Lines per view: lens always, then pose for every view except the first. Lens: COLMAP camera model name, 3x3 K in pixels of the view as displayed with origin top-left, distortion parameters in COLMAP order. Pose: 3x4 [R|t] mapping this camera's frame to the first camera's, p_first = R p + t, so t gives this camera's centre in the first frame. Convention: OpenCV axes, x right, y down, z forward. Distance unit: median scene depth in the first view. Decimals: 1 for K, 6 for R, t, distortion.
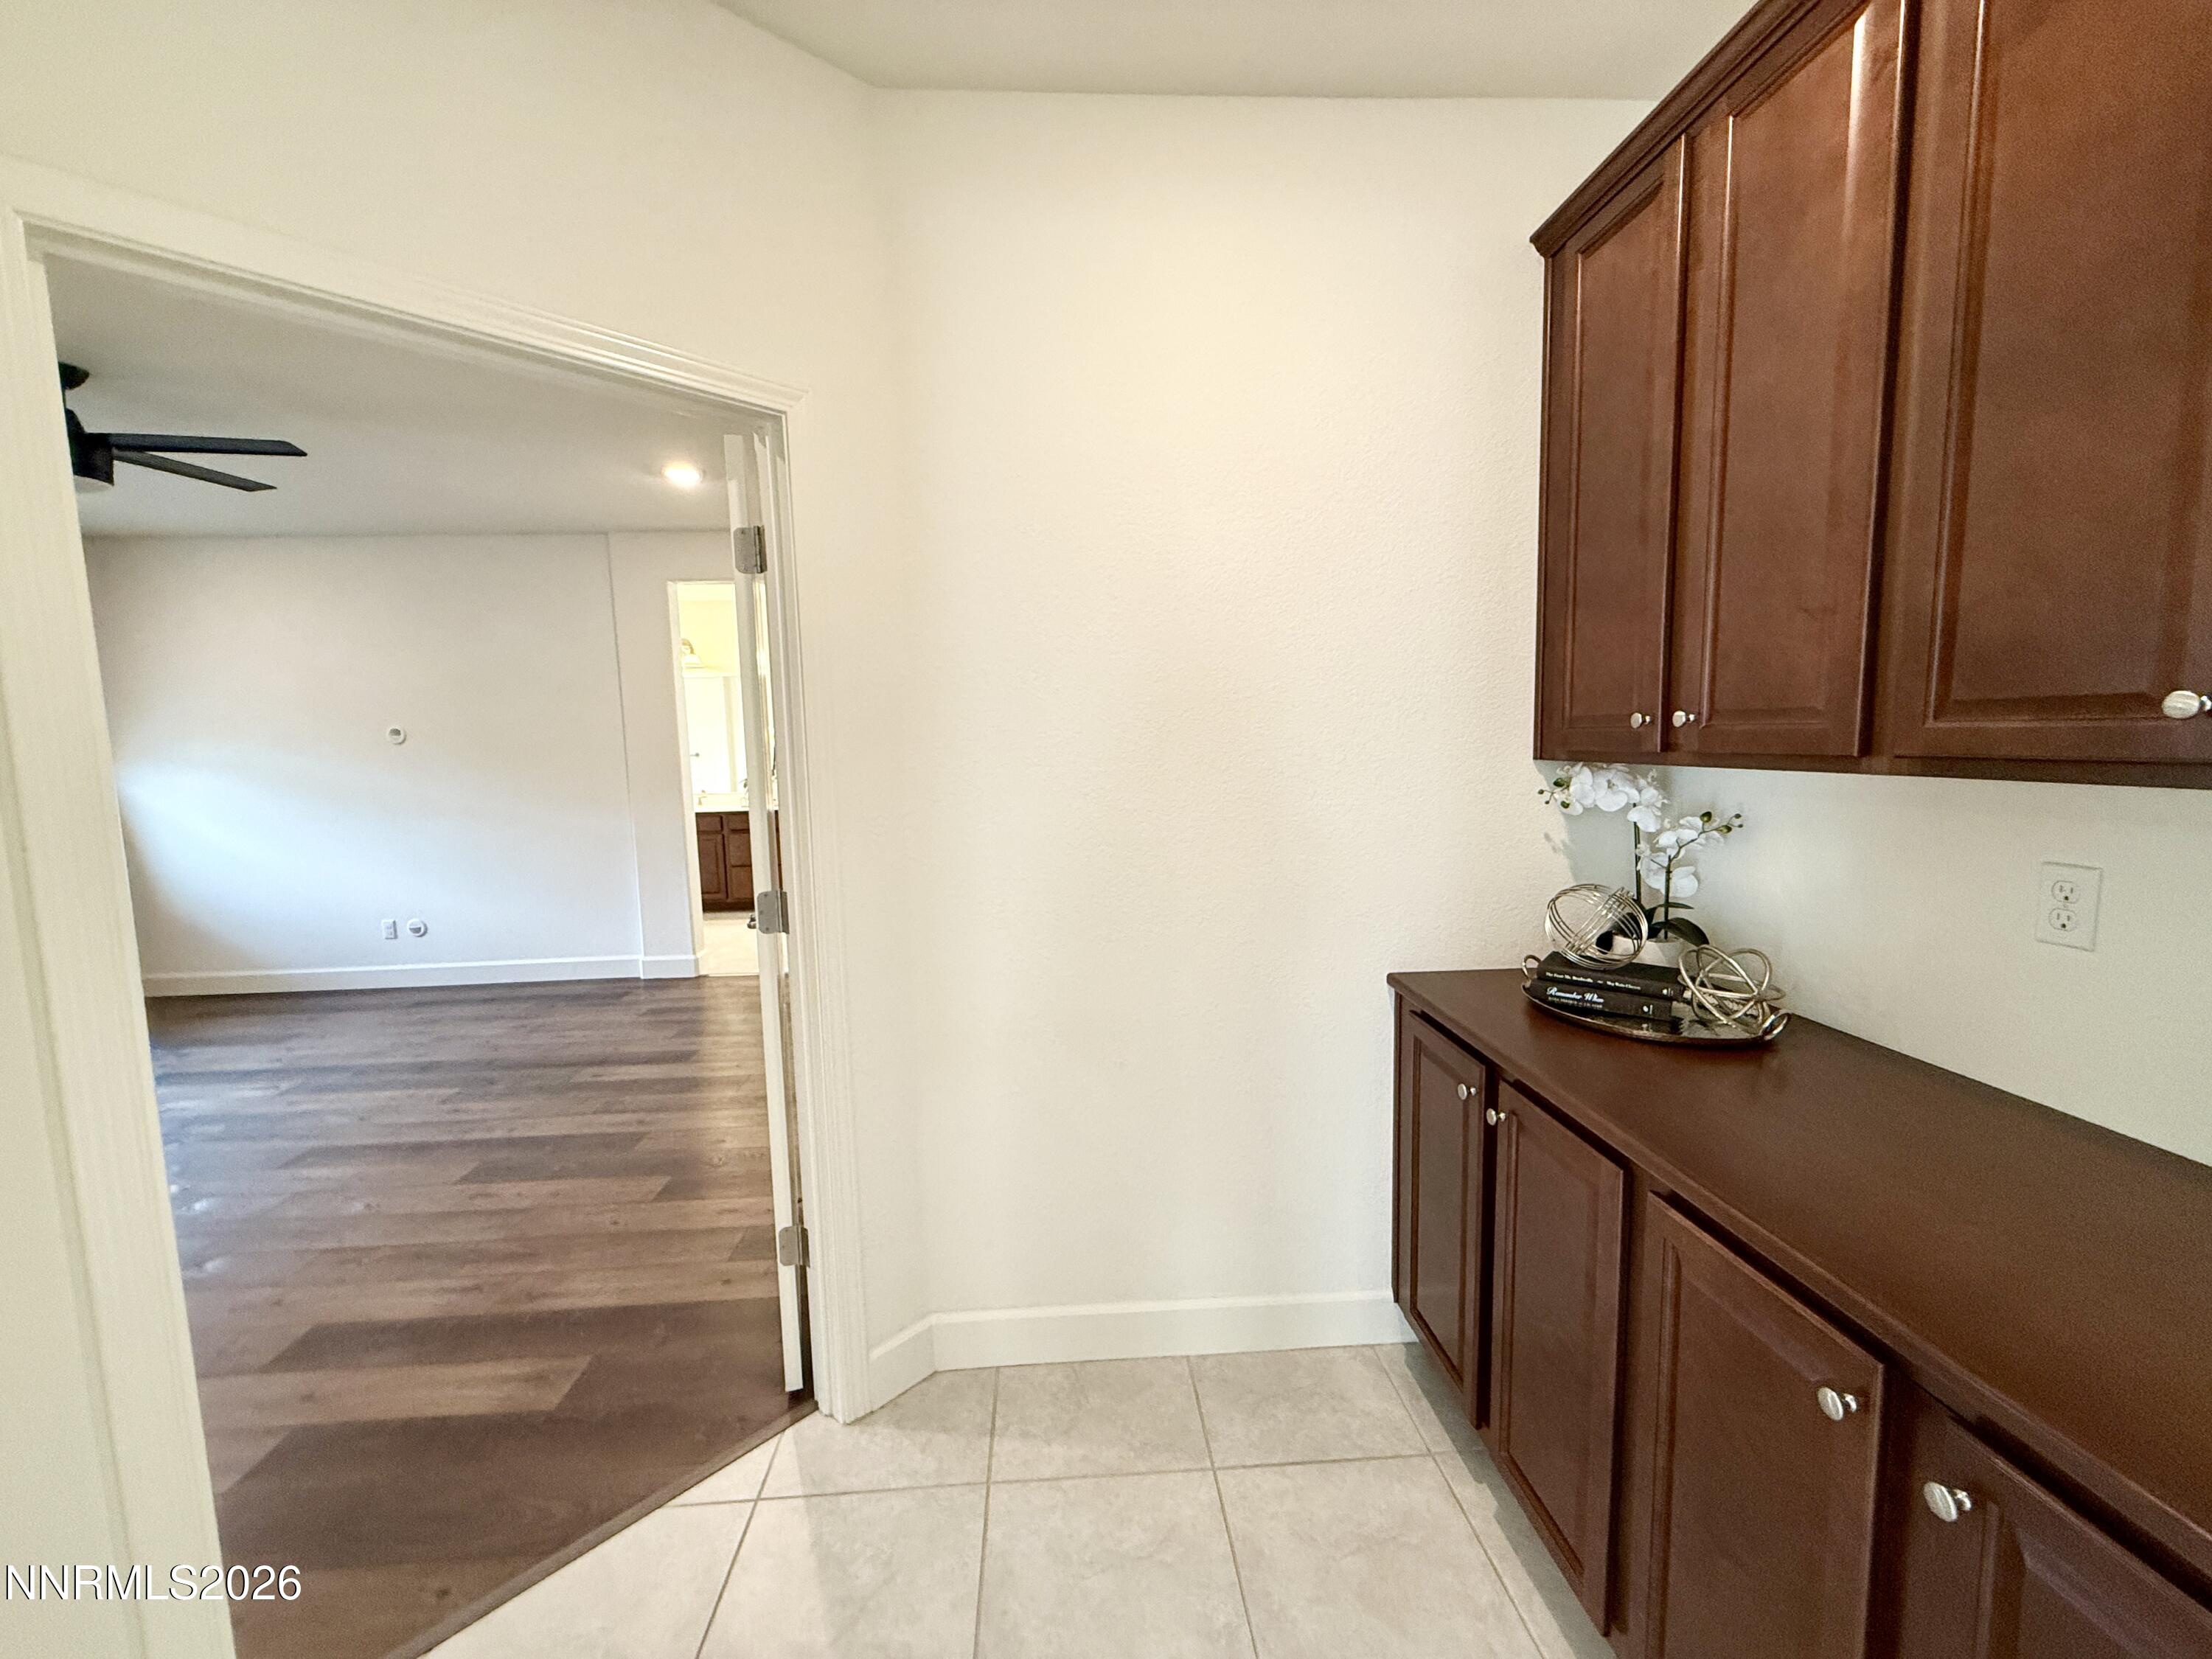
lens RADIAL K [[887.1, 0, 1107.0], [0, 887.1, 834.8], [0, 0, 1]] dist [0.000725, -0.000869]
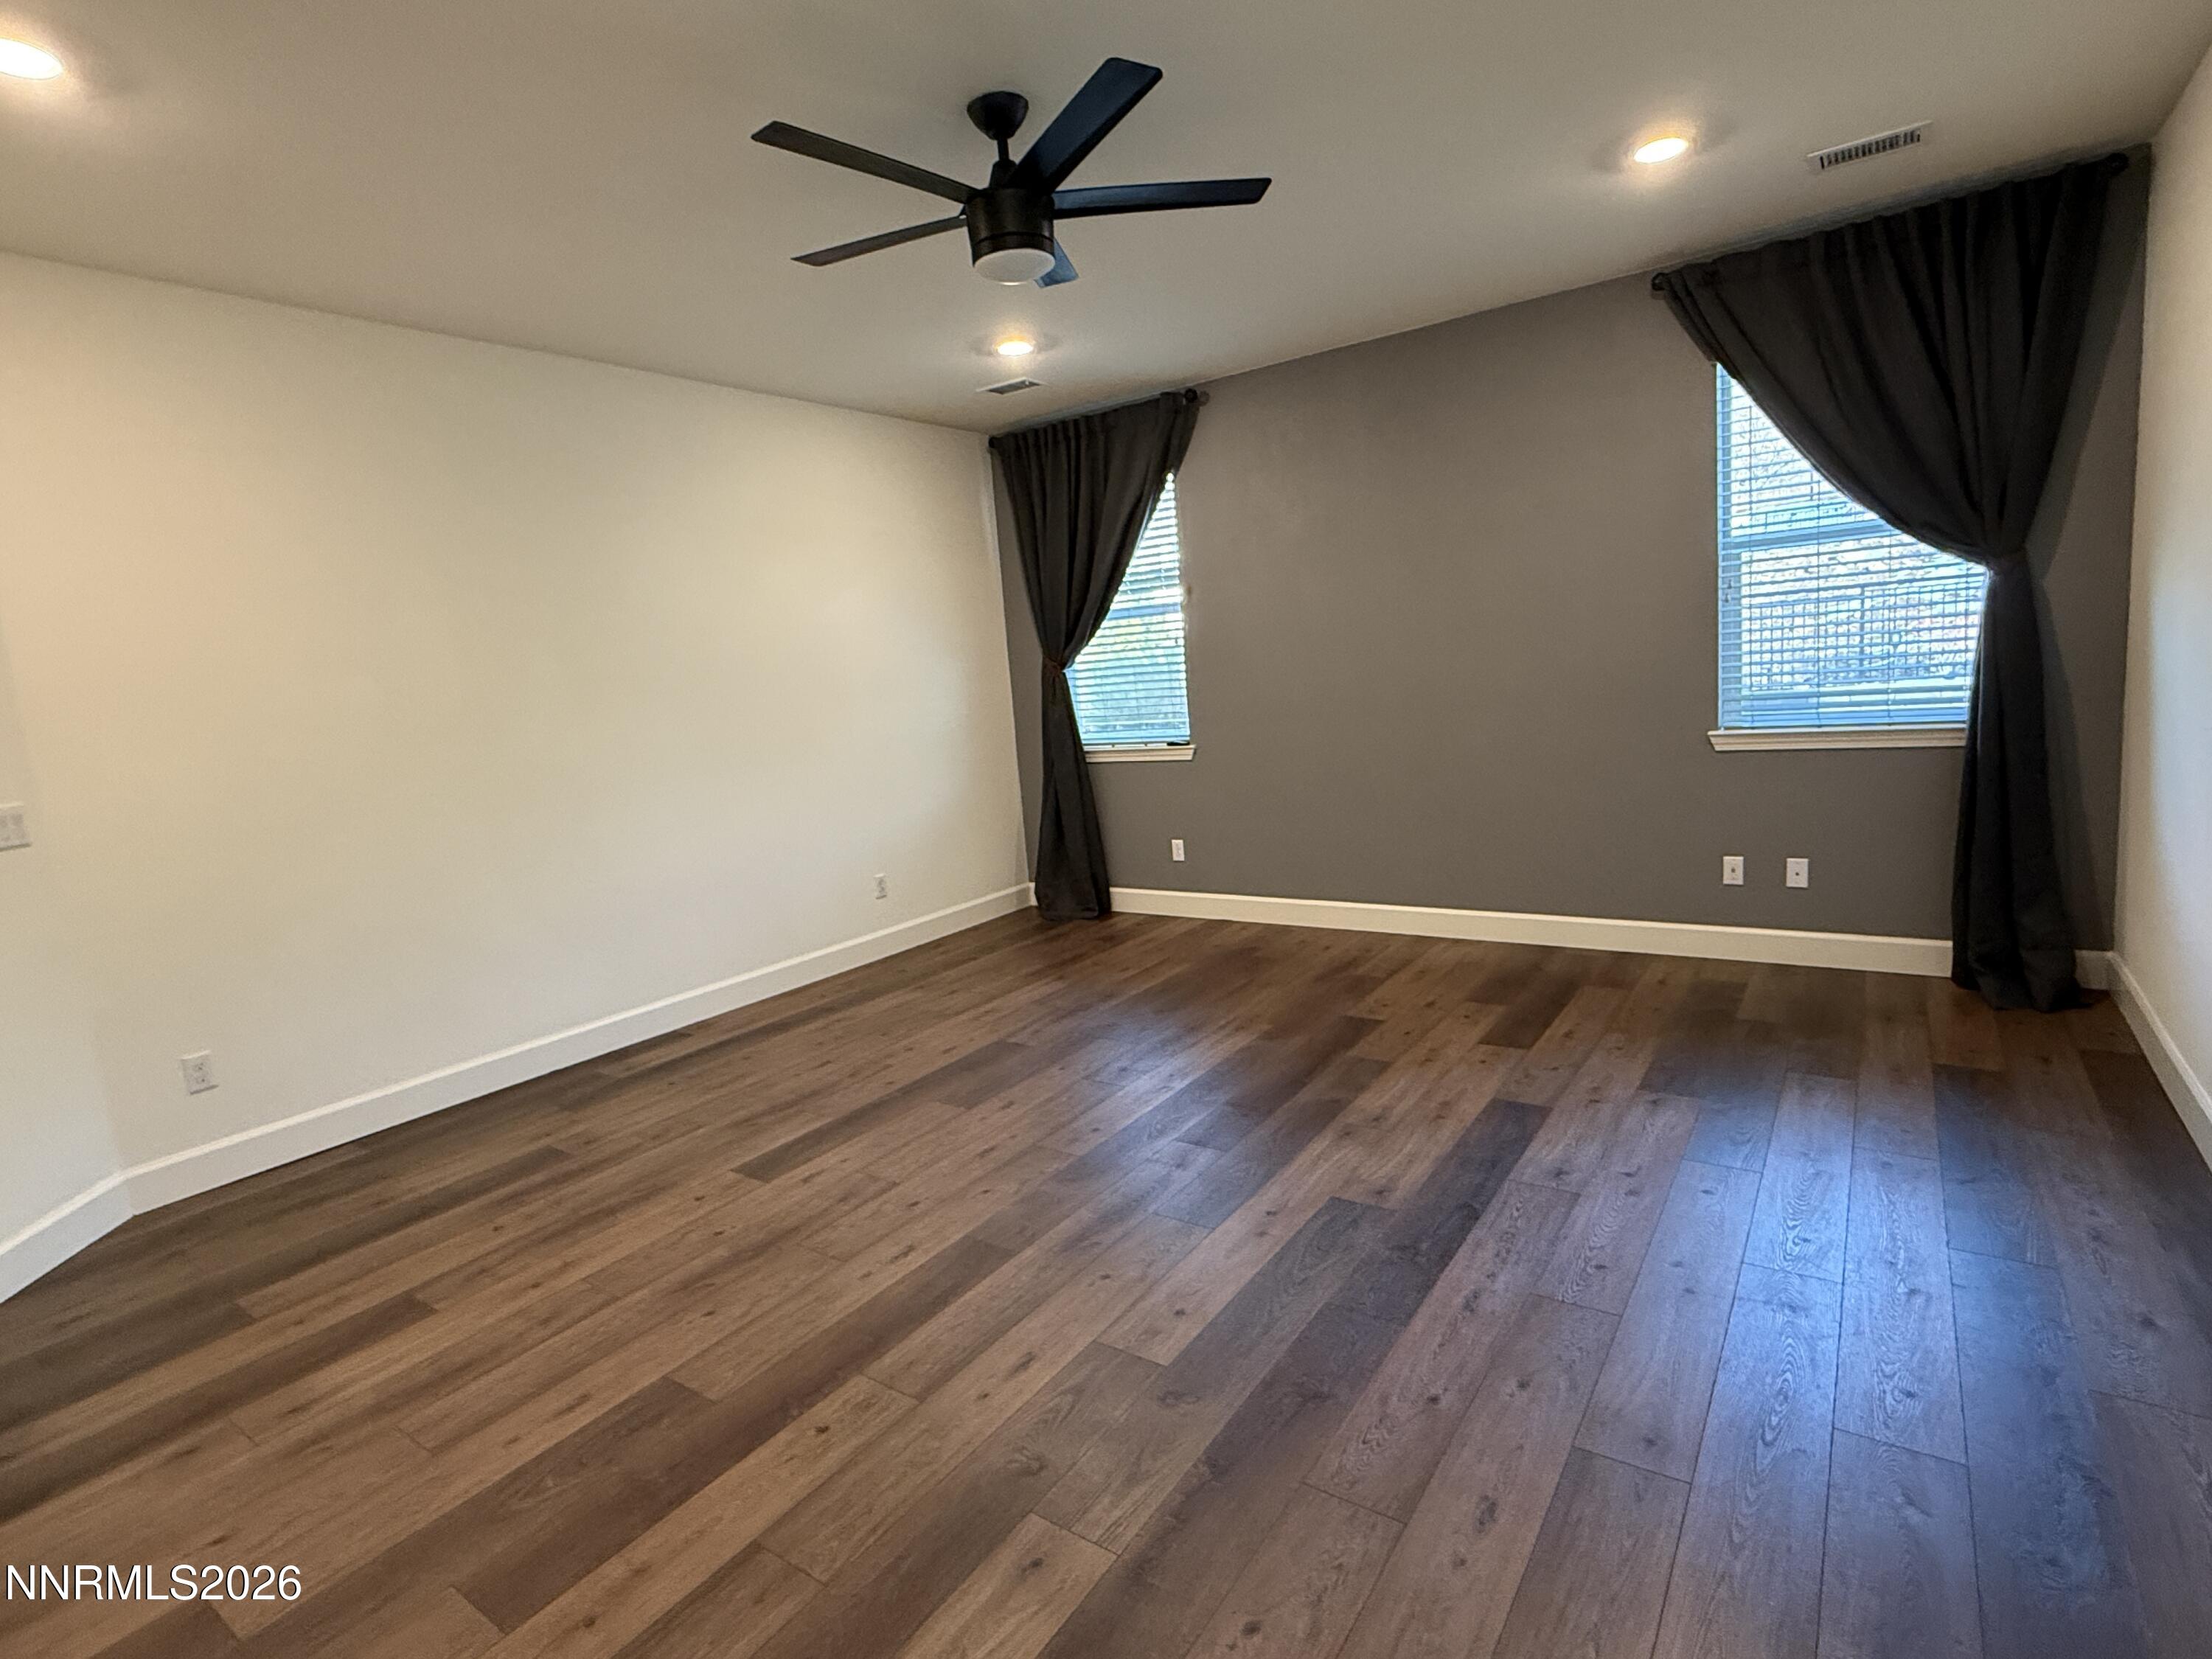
lens RADIAL K [[1095.1, 0, 1100.6], [0, 1095.1, 826.2], [0, 0, 1]] dist [-0.004639, -0.001131]
pose [[-0.627250, 0.177493, -0.758323, -0.308096], [0.007323, 0.974986, 0.222147, -0.102229], [0.778783, 0.133789, -0.612860, 1.200820]]
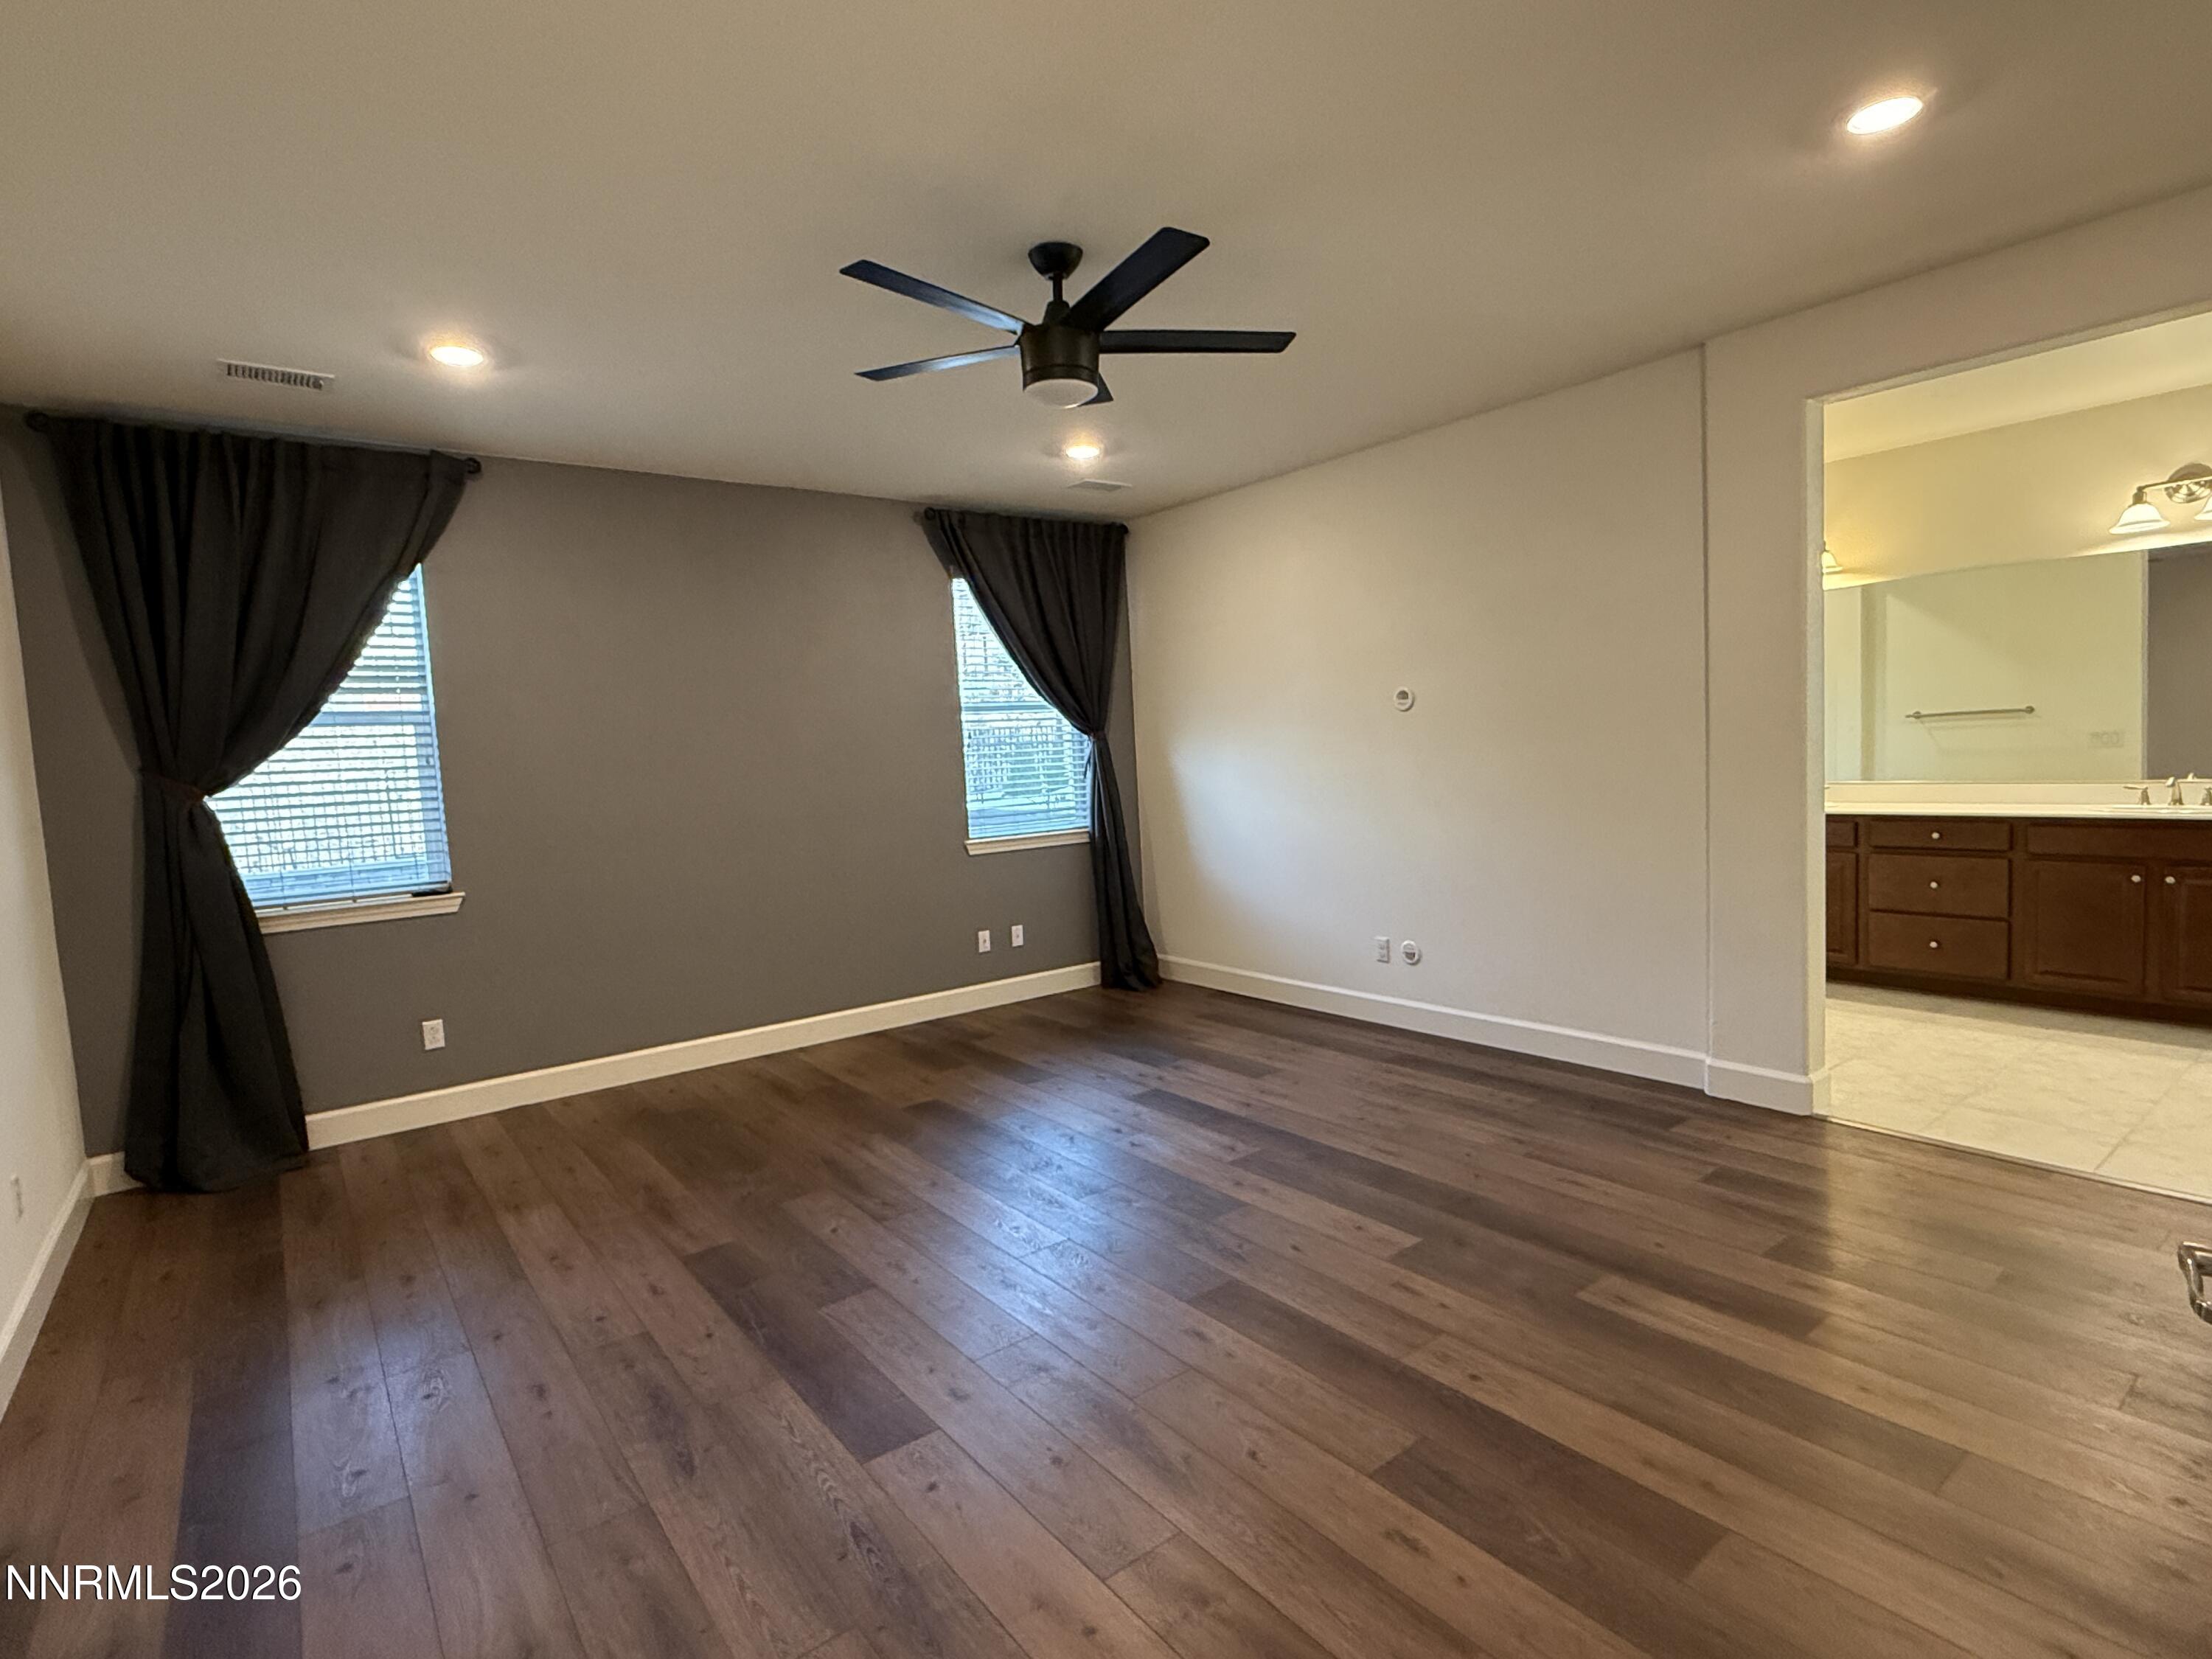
lens RADIAL K [[1095.1, 0, 1093.1], [0, 1095.1, 844.9], [0, 0, 1]] dist [-0.004639, -0.001131]
pose [[0.551922, 0.065820, -0.831294, -0.206734], [-0.051464, 0.997668, 0.044824, -0.020431], [0.832306, 0.018042, 0.554022, 0.338220]]
